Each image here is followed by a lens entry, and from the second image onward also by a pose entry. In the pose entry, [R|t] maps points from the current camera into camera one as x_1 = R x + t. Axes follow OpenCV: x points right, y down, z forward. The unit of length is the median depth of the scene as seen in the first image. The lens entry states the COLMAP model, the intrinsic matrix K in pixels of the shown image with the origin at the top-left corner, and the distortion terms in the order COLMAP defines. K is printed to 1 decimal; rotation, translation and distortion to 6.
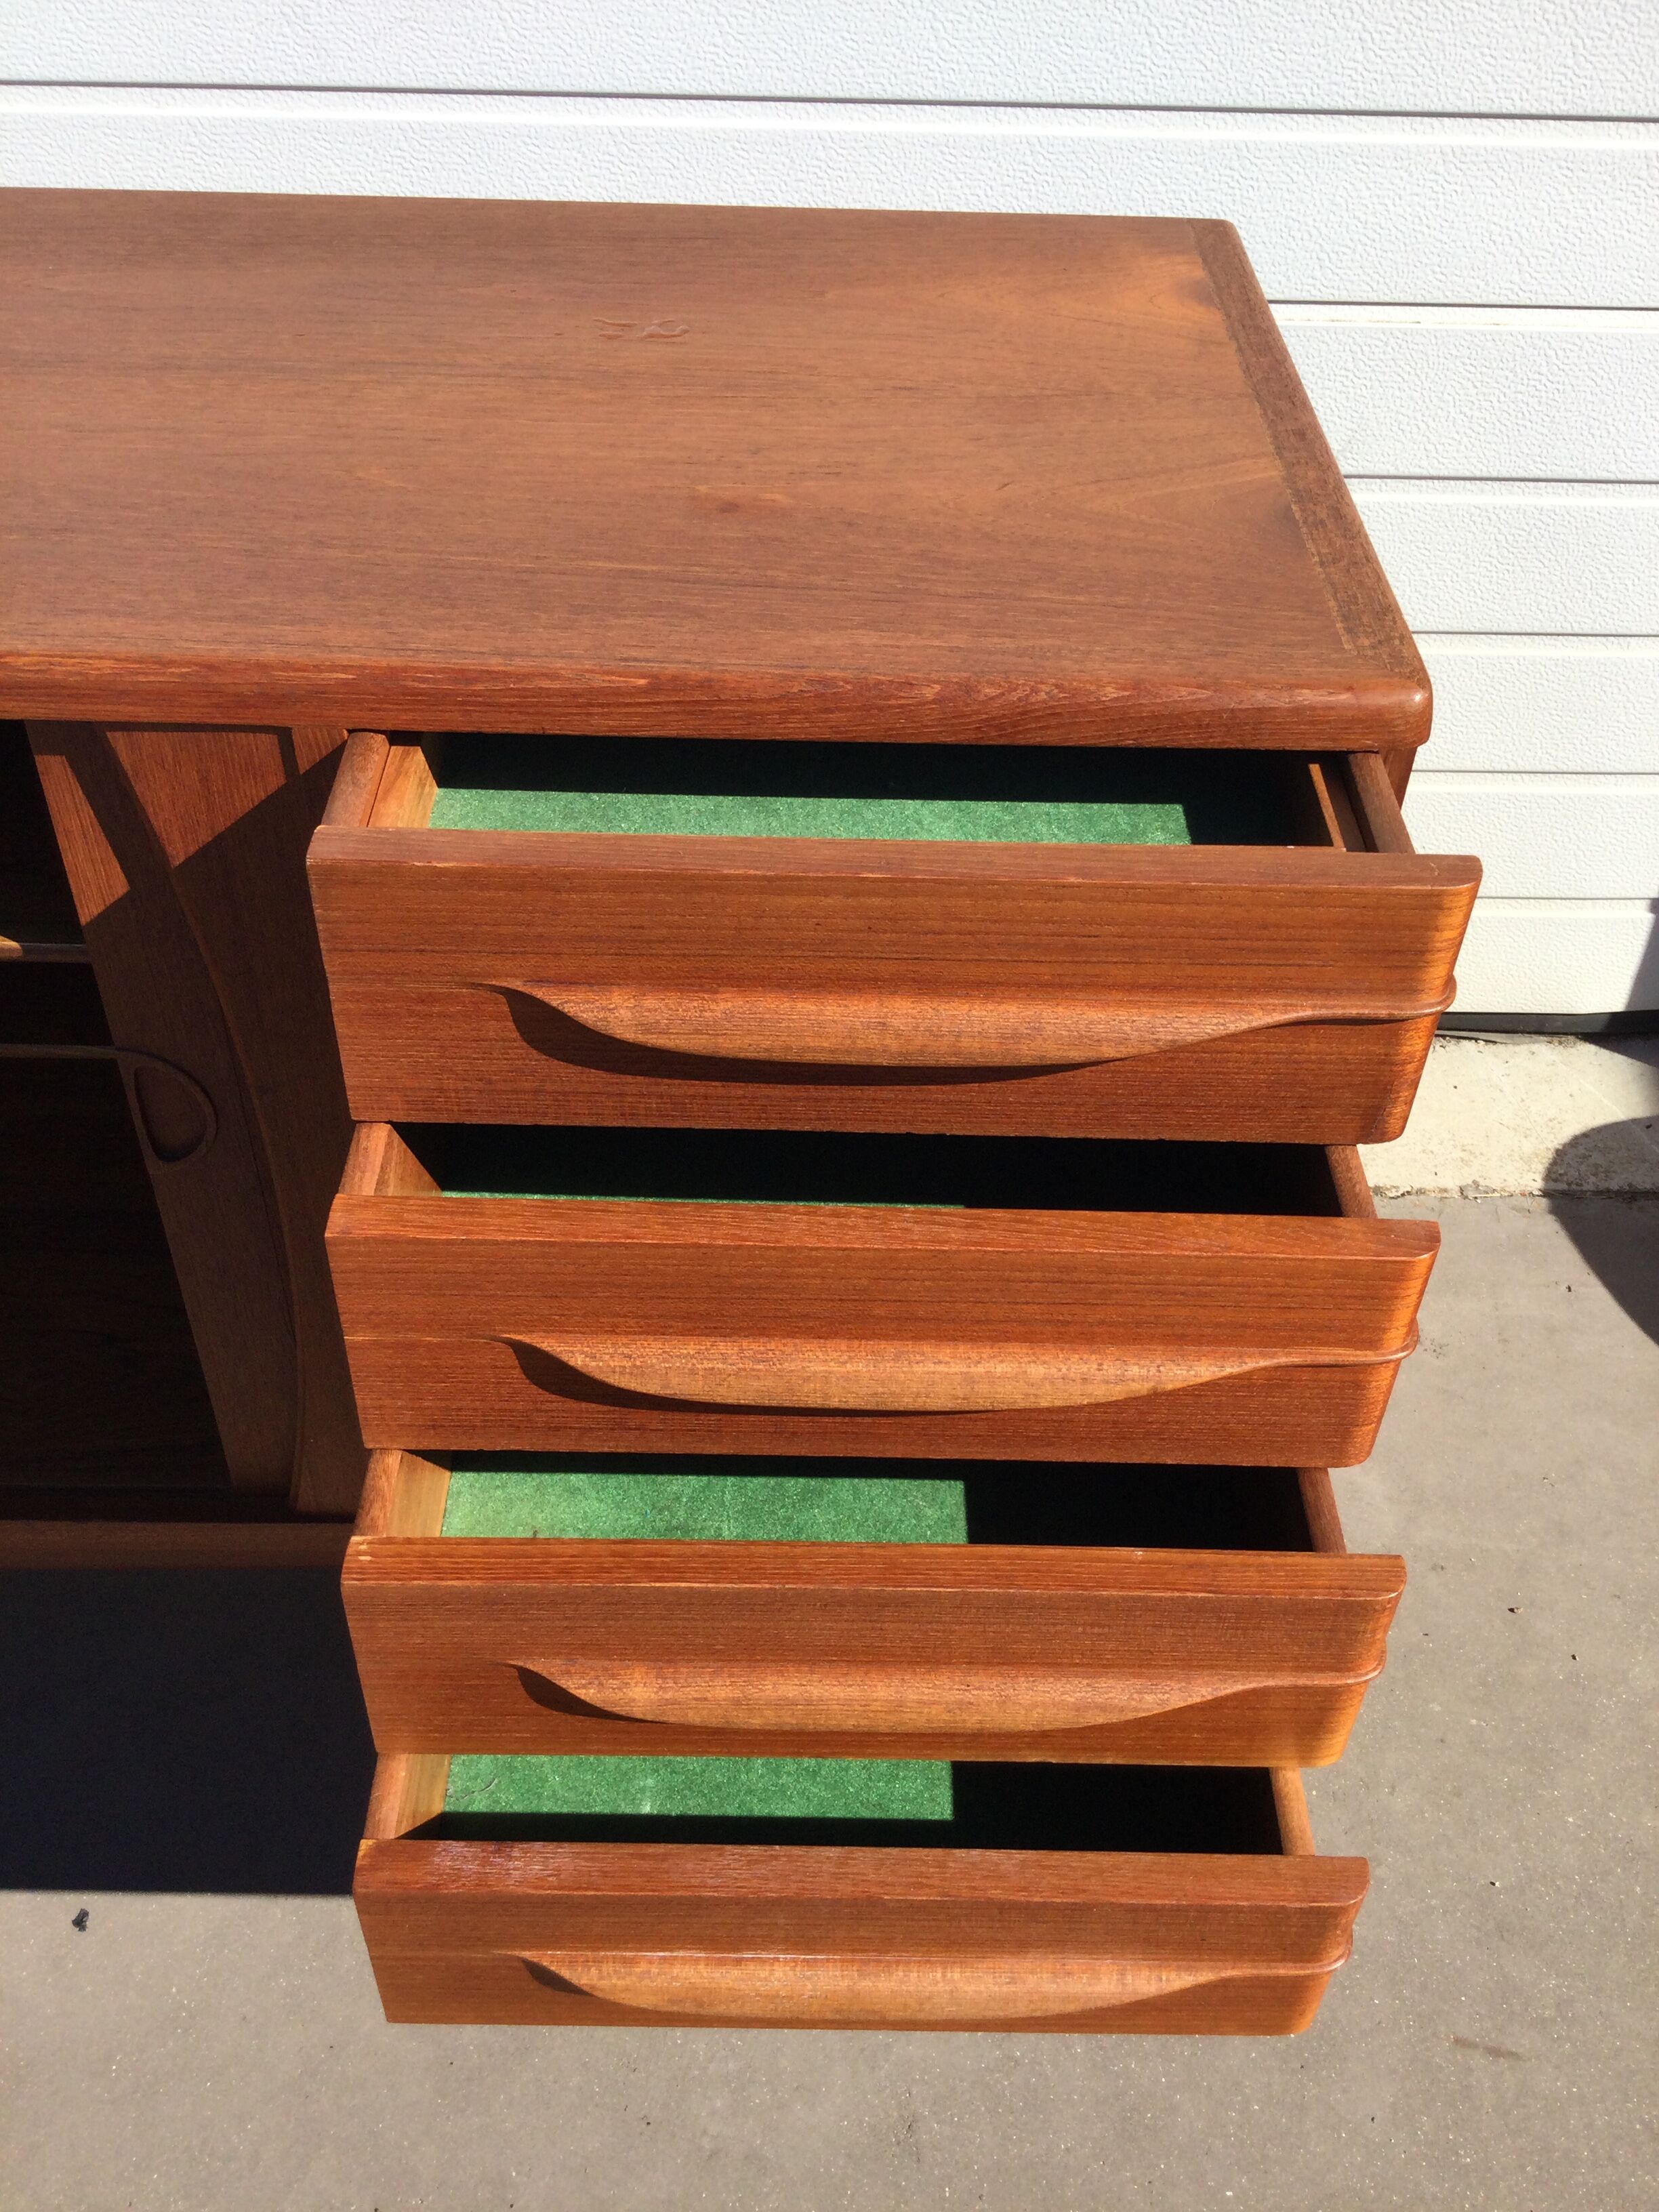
lens RADIAL K [[1997.2, 0, 829.5], [0, 1997.2, 1106.0], [0, 0, 1]] dist [0.086721, -0.140467]
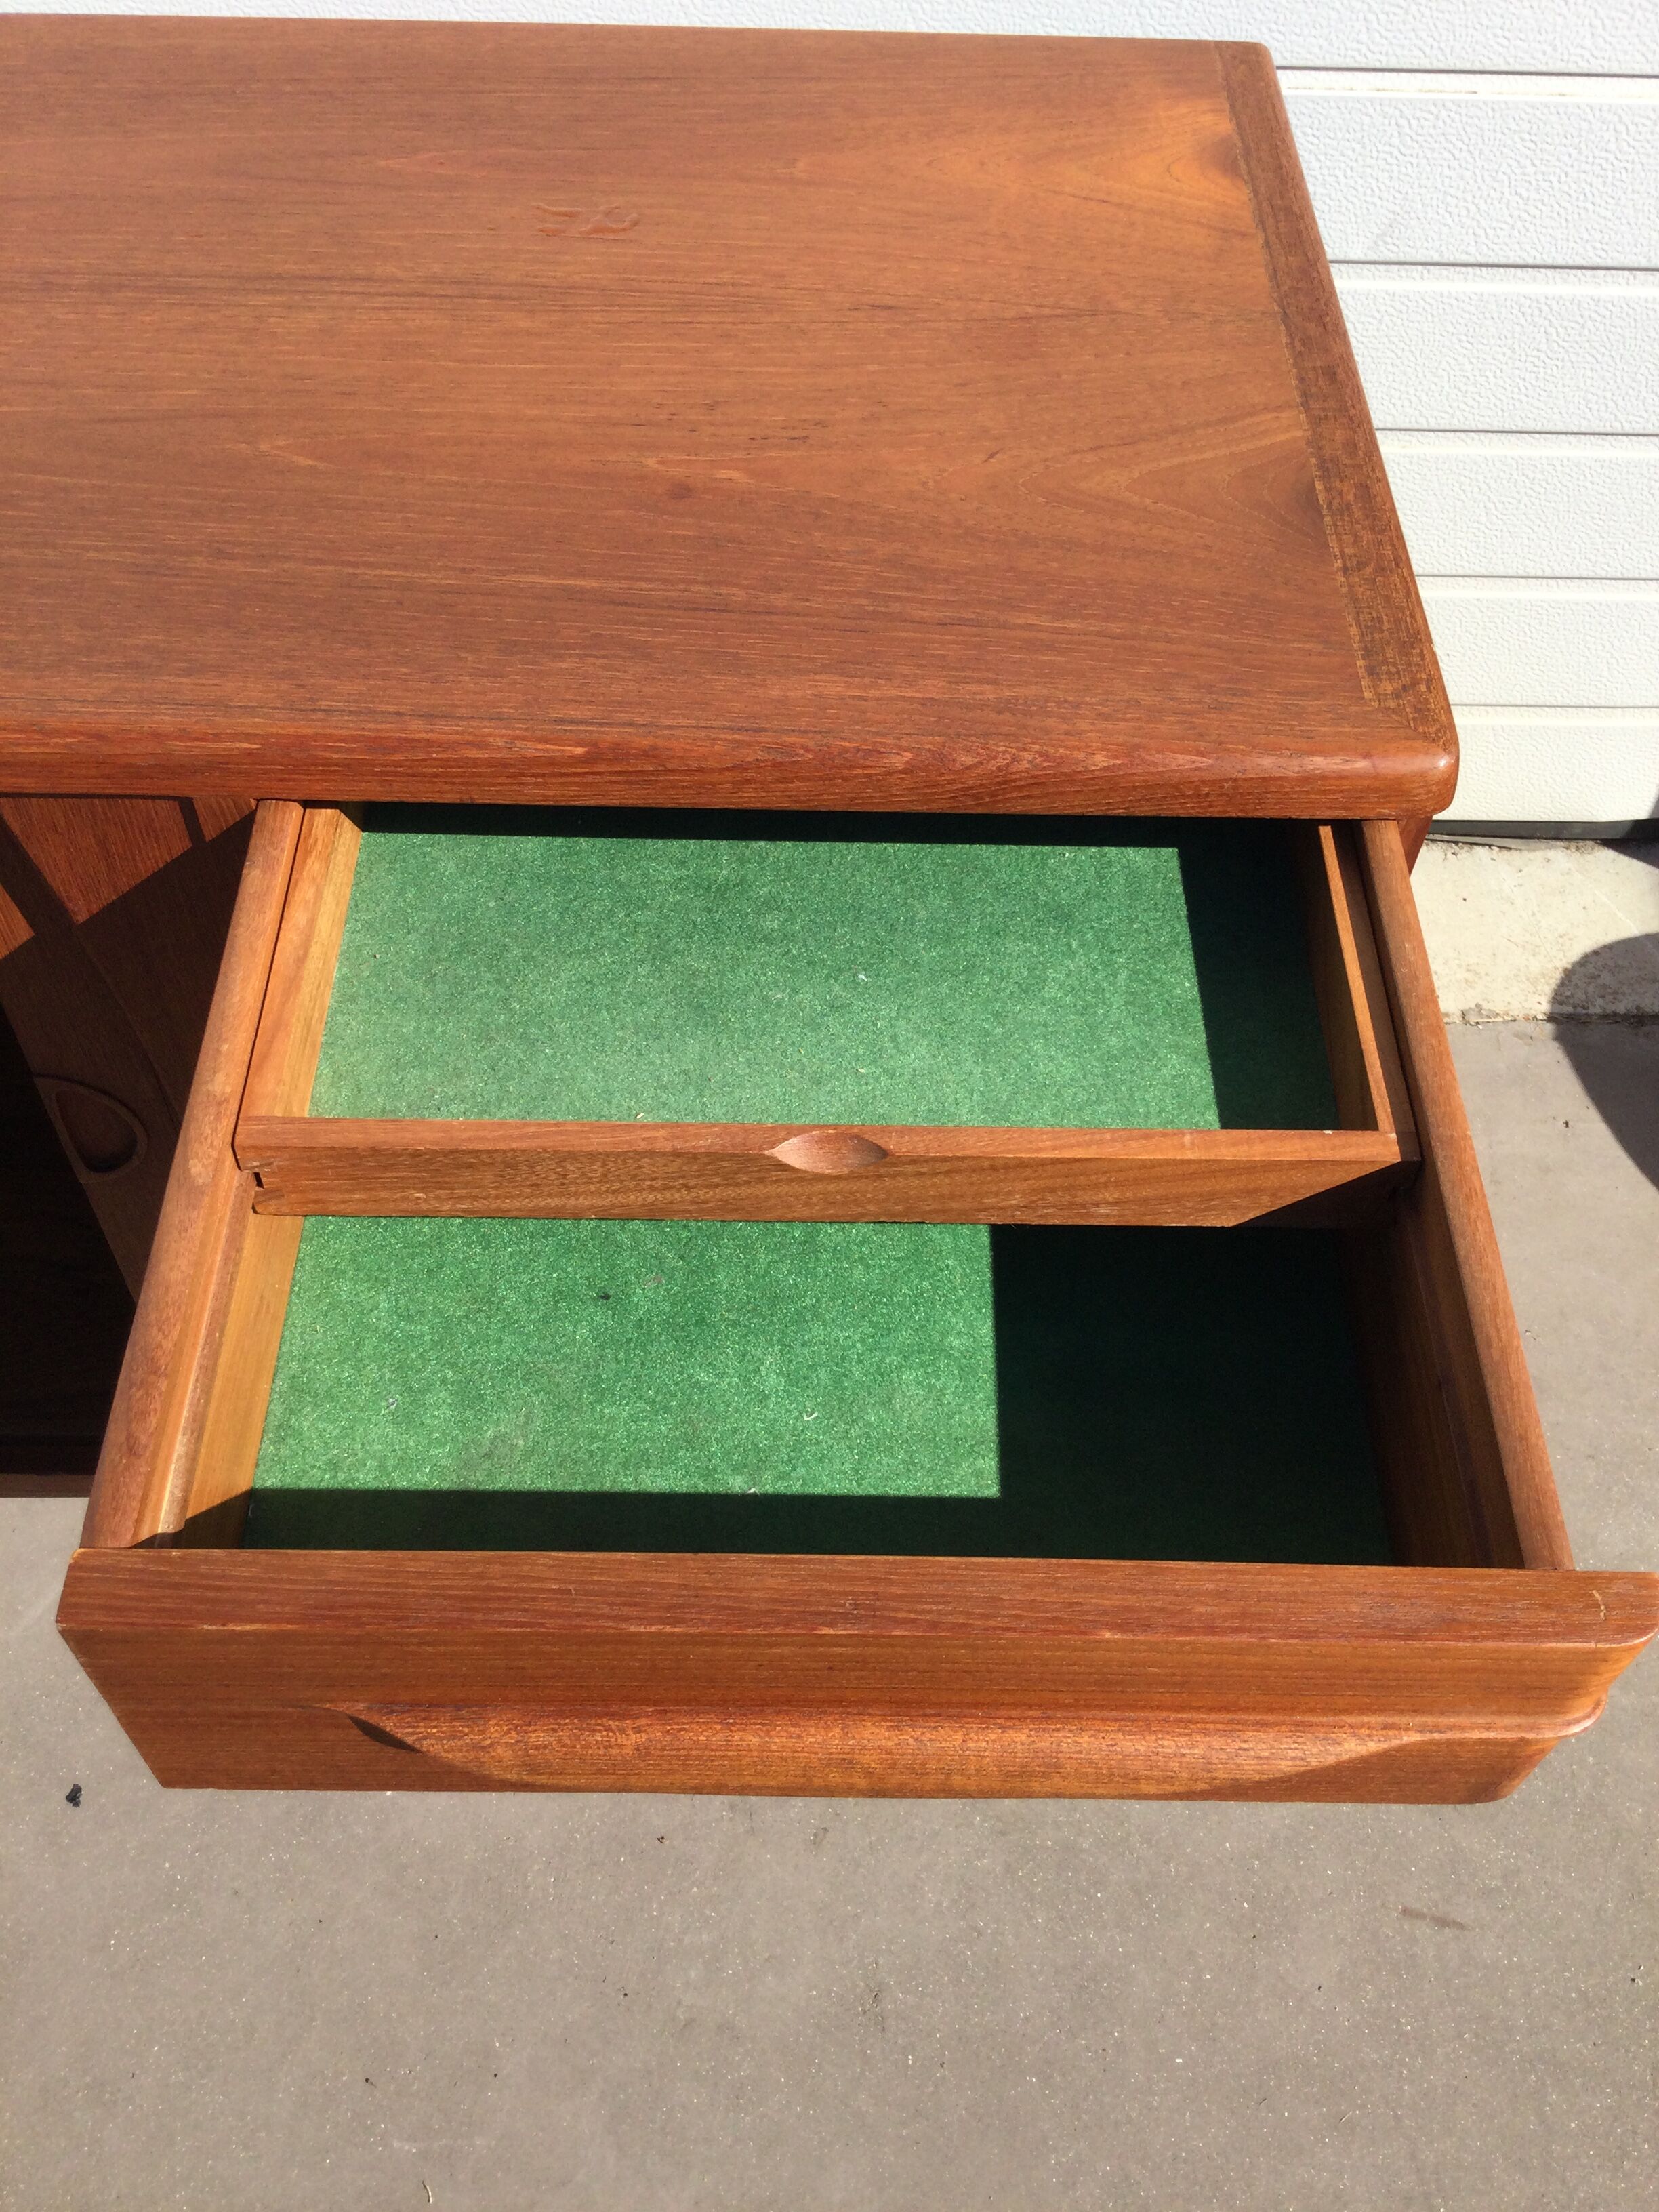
lens RADIAL K [[1996.4, 0, 816.2], [0, 1996.4, 1095.5], [0, 0, 1]] dist [0.093072, -0.176152]
pose [[0.999966, 0.006060, -0.005539, 0.015333], [-0.004961, 0.983570, 0.180459, -0.183184], [0.006542, -0.180426, 0.983567, 0.073002]]
